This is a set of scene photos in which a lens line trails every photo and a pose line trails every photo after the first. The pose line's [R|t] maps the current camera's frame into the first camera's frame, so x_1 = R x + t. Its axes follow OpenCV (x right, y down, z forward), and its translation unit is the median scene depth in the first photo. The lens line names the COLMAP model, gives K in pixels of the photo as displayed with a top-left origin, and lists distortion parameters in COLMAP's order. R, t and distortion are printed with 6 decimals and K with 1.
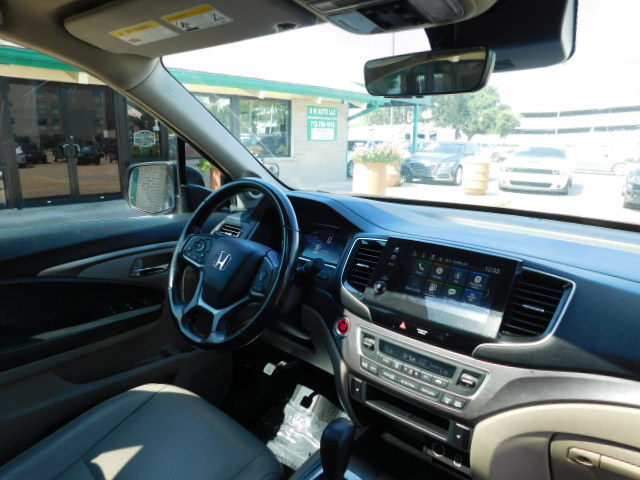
lens RADIAL K [[435.6, 0, 332.9], [0, 435.6, 236.8], [0, 0, 1]] dist [-0.026492, 0.004716]
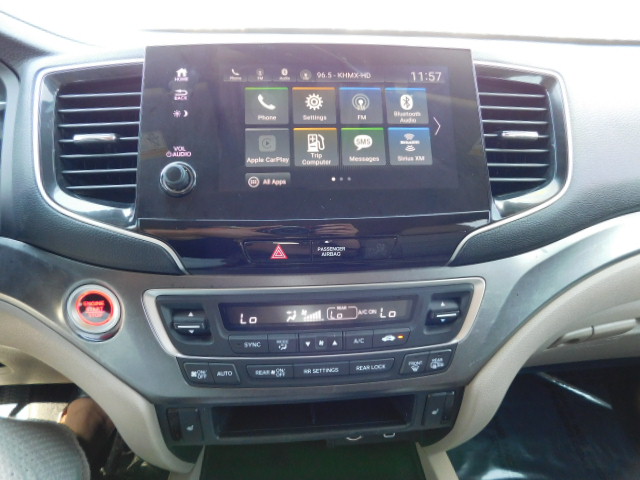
lens RADIAL K [[423.9, 0, 321.1], [0, 423.9, 239.9], [0, 0, 1]] dist [-0.068991, 0.055775]
pose [[0.695161, -0.337533, 0.634683, -0.003655], [0.159693, 0.933359, 0.321464, 0.004850], [-0.700892, -0.122115, 0.702736, 0.046386]]
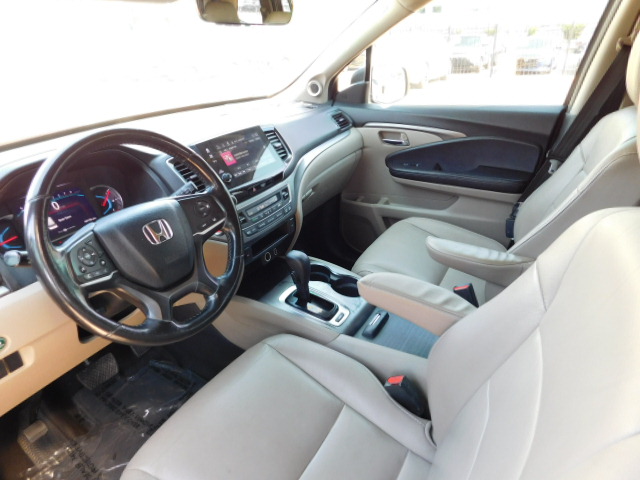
lens RADIAL K [[423.9, 0, 321.1], [0, 423.9, 239.9], [0, 0, 1]] dist [-0.068991, 0.055775]
pose [[-0.197132, -0.438236, 0.876977, -0.079516], [0.245855, 0.843847, 0.476946, -0.018265], [-0.949049, 0.309630, -0.058607, 0.061029]]
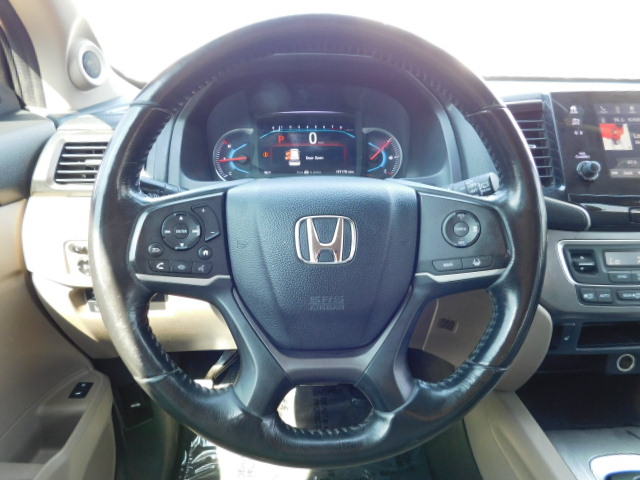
lens RADIAL K [[426.6, 0, 321.7], [0, 426.6, 234.3], [0, 0, 1]] dist [-0.066064, 0.057575]
pose [[0.705912, -0.283448, 0.649111, -0.039846], [0.167234, 0.957224, 0.236125, -0.000085], [-0.688274, -0.058130, 0.723118, 0.058332]]
